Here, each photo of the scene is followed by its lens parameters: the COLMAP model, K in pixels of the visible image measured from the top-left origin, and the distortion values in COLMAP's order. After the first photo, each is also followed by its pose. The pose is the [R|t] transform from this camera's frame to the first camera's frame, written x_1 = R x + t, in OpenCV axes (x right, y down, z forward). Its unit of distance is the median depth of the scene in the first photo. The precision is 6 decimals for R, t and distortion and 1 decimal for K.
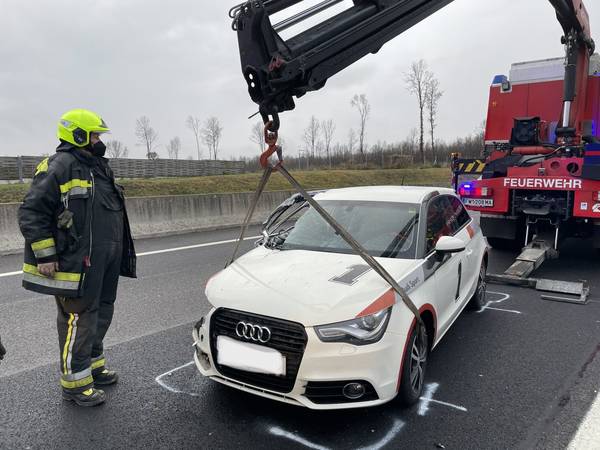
lens RADIAL K [[452.3, 0, 298.2], [0, 452.3, 224.5], [0, 0, 1]] dist [0.085596, -0.124293]
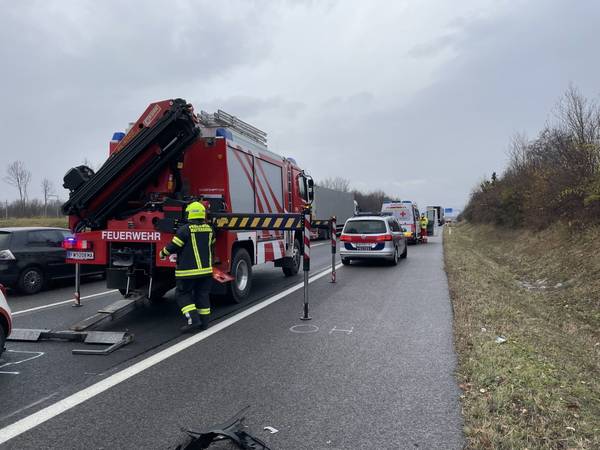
lens RADIAL K [[452.3, 0, 298.2], [0, 452.3, 224.5], [0, 0, 1]] dist [0.085596, -0.124293]
pose [[0.904072, 0.000648, 0.427379, 0.393535], [0.043745, 0.994606, -0.094045, -0.000796], [-0.425135, 0.103719, 0.899168, -0.098633]]
